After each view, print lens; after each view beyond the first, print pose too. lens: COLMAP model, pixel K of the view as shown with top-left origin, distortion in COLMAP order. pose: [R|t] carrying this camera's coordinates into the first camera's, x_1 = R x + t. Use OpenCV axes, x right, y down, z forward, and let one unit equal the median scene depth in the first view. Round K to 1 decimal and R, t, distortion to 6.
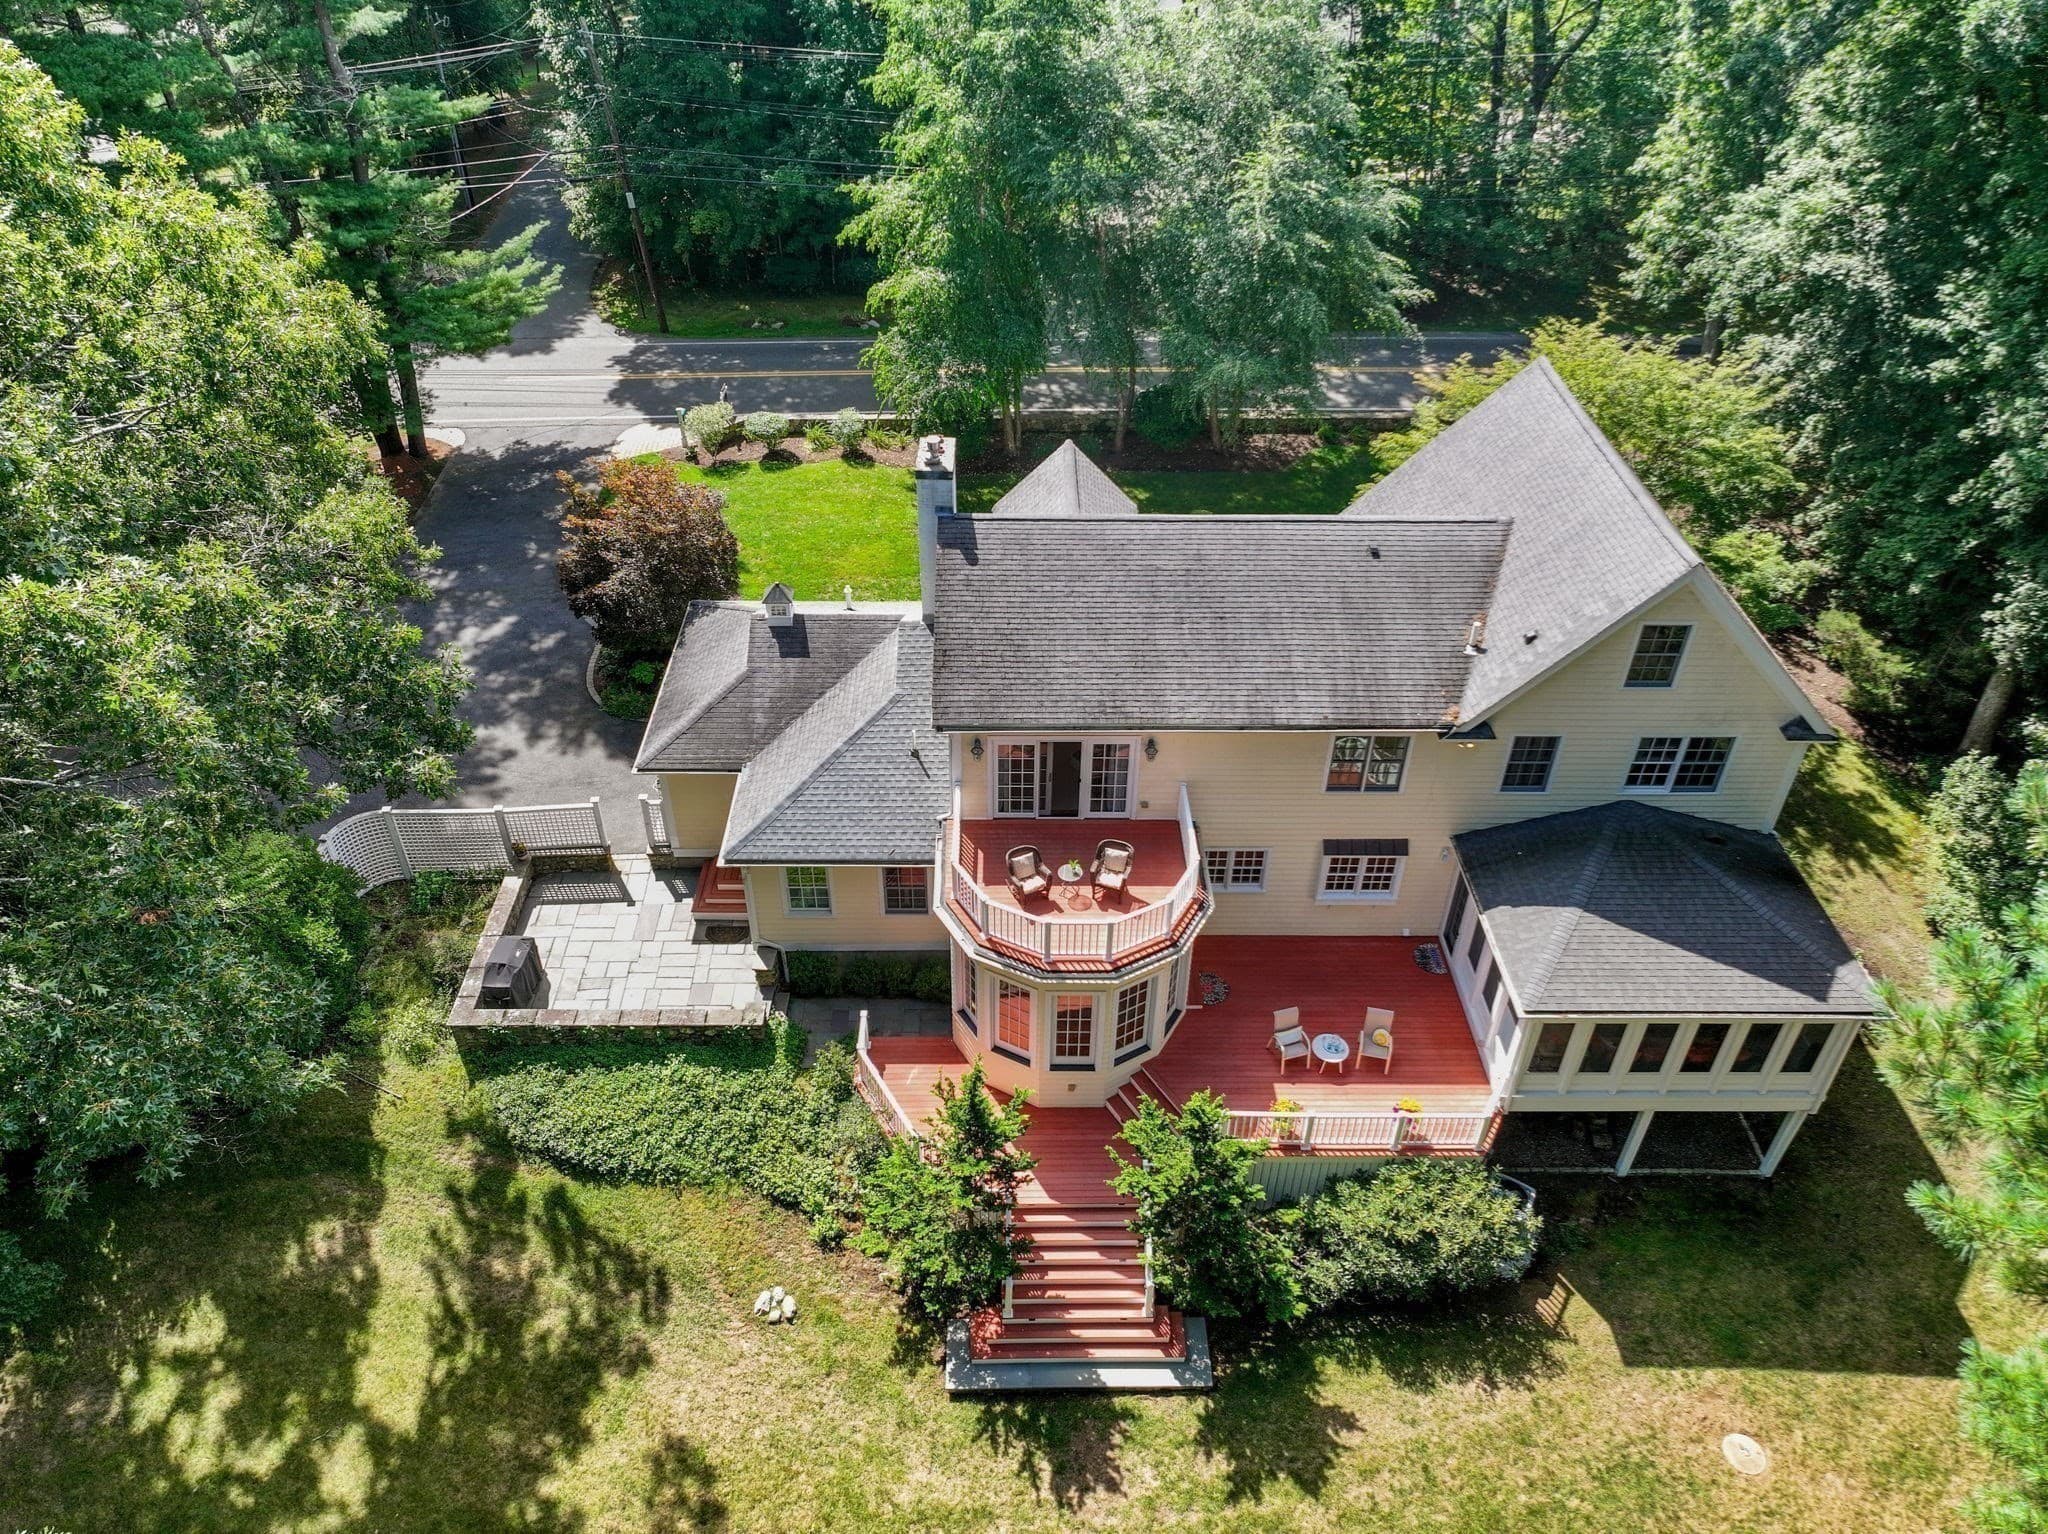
lens RADIAL K [[1414.7, 0, 1024.0], [0, 1414.7, 767.0], [0, 0, 1]] dist [-0.003494, -0.000142]
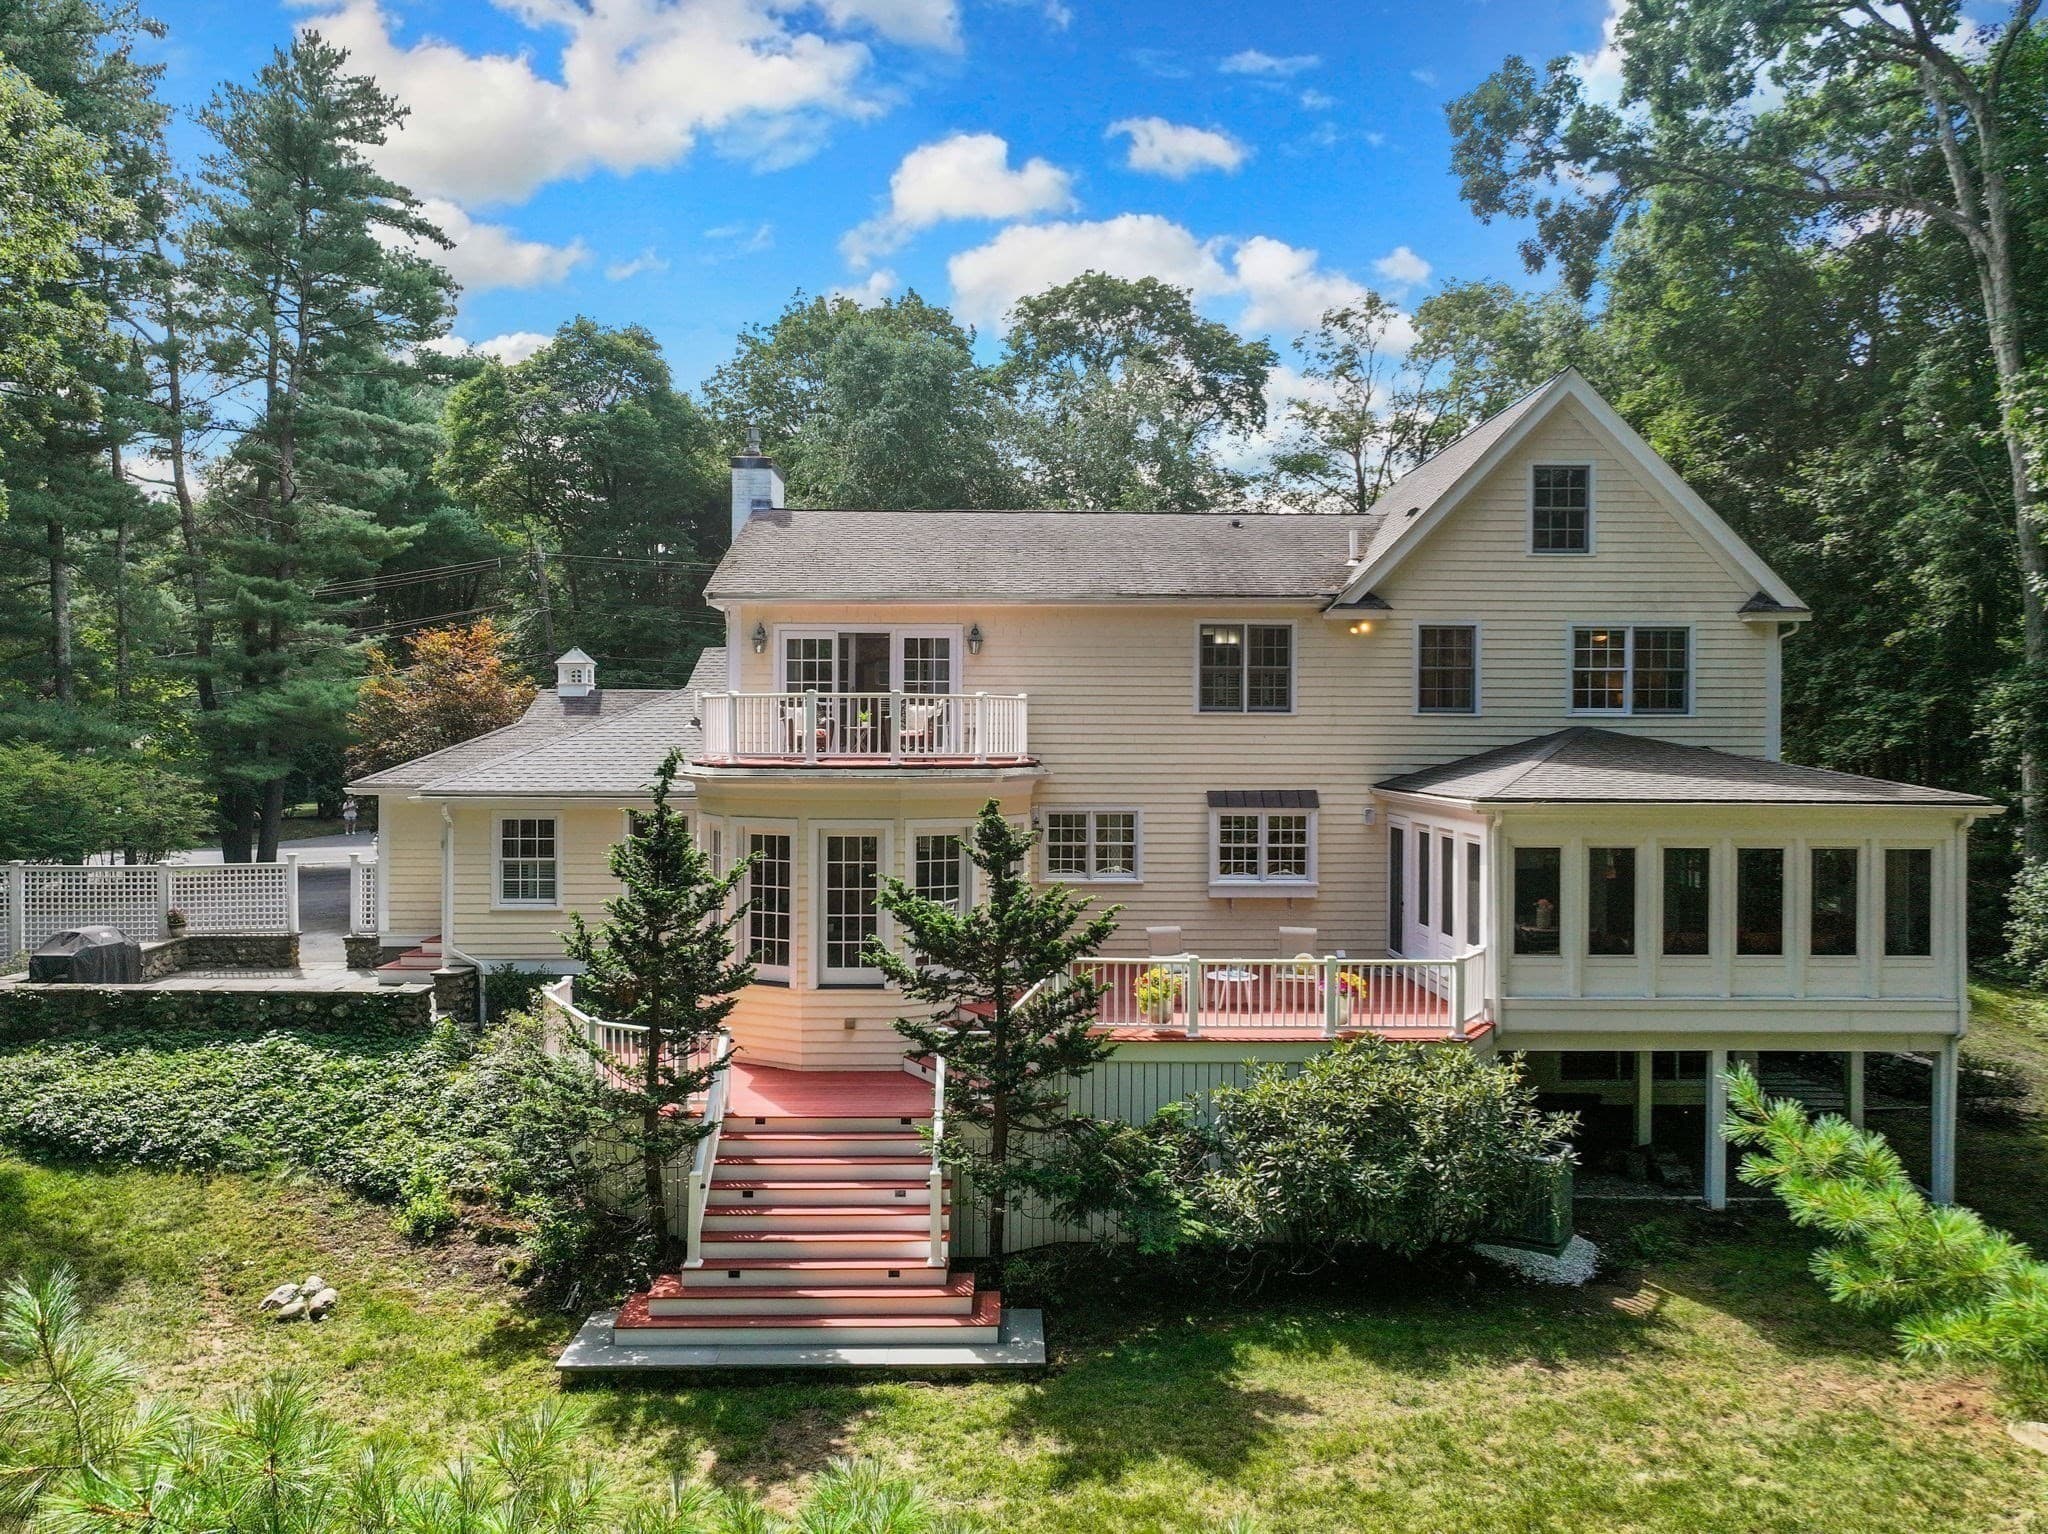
lens RADIAL K [[1444.5, 0, 1035.8], [0, 1444.5, 775.7], [0, 0, 1]] dist [-0.006665, 0.019988]
pose [[0.999955, -0.004915, 0.008132, 0.124577], [0.008820, 0.798393, -0.602072, 0.581234], [-0.003534, 0.602117, 0.798400, 0.406939]]
